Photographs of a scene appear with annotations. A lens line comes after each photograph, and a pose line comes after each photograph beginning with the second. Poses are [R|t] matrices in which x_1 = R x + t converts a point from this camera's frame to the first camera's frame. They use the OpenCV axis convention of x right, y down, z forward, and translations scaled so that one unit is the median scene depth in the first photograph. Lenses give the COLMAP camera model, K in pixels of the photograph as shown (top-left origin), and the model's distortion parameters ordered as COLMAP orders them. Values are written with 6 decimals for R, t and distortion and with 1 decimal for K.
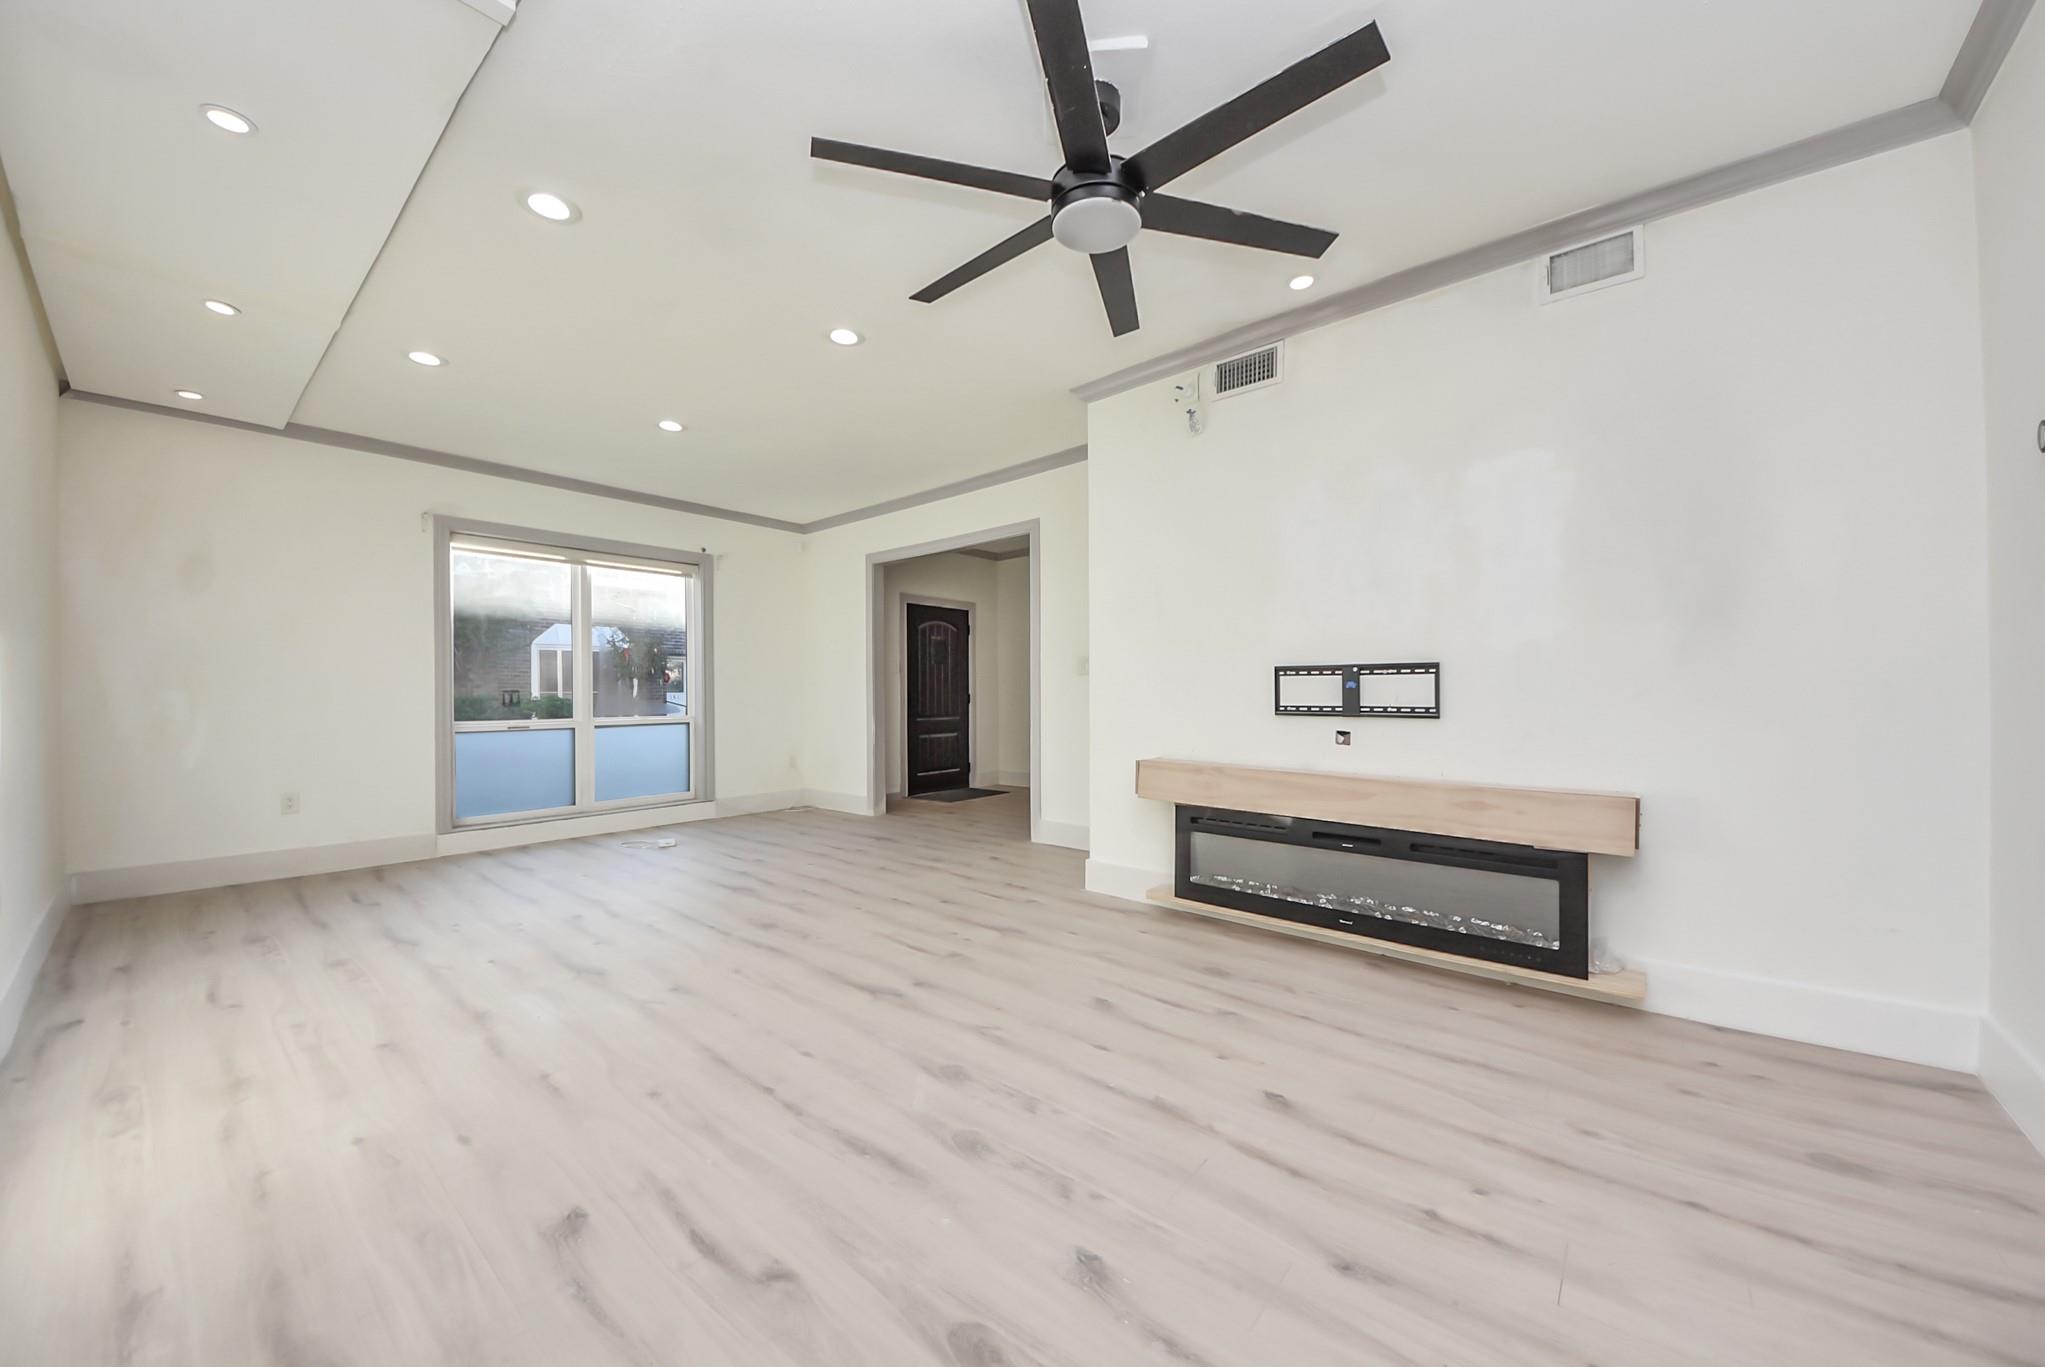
lens RADIAL K [[754.0, 0, 1020.2], [0, 754.0, 692.0], [0, 0, 1]] dist [-0.015211, -0.002784]
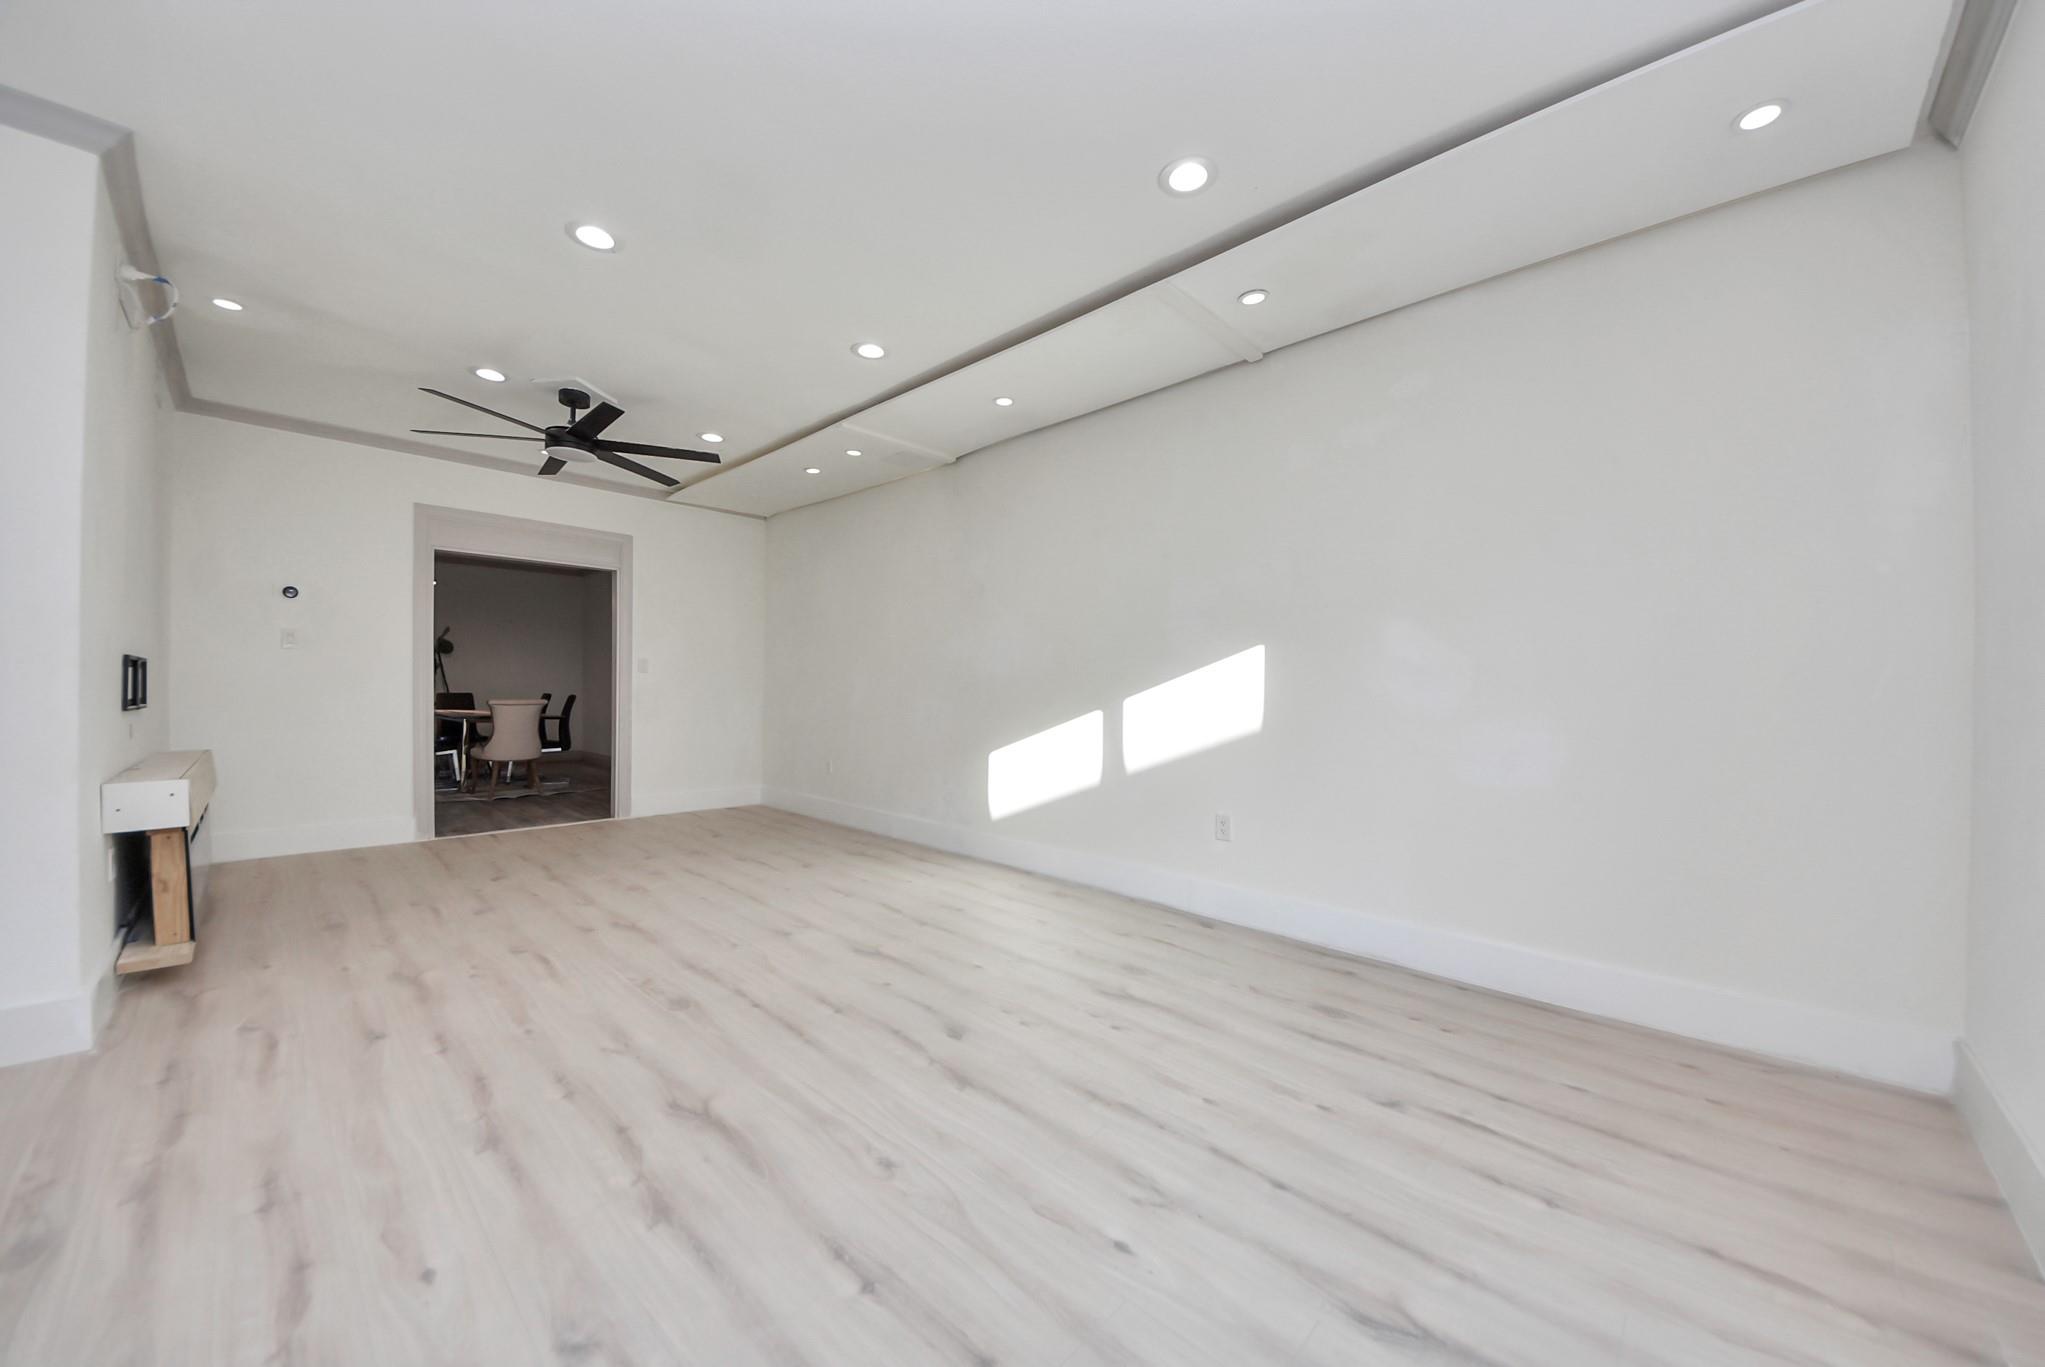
lens RADIAL K [[754.0, 0, 1011.7], [0, 754.0, 678.7], [0, 0, 1]] dist [-0.015211, -0.002784]
pose [[-0.997434, -0.006734, 0.071280, -0.766219], [-0.007348, 0.999938, -0.008352, -0.005276], [-0.071219, -0.008854, -0.997421, 1.850515]]
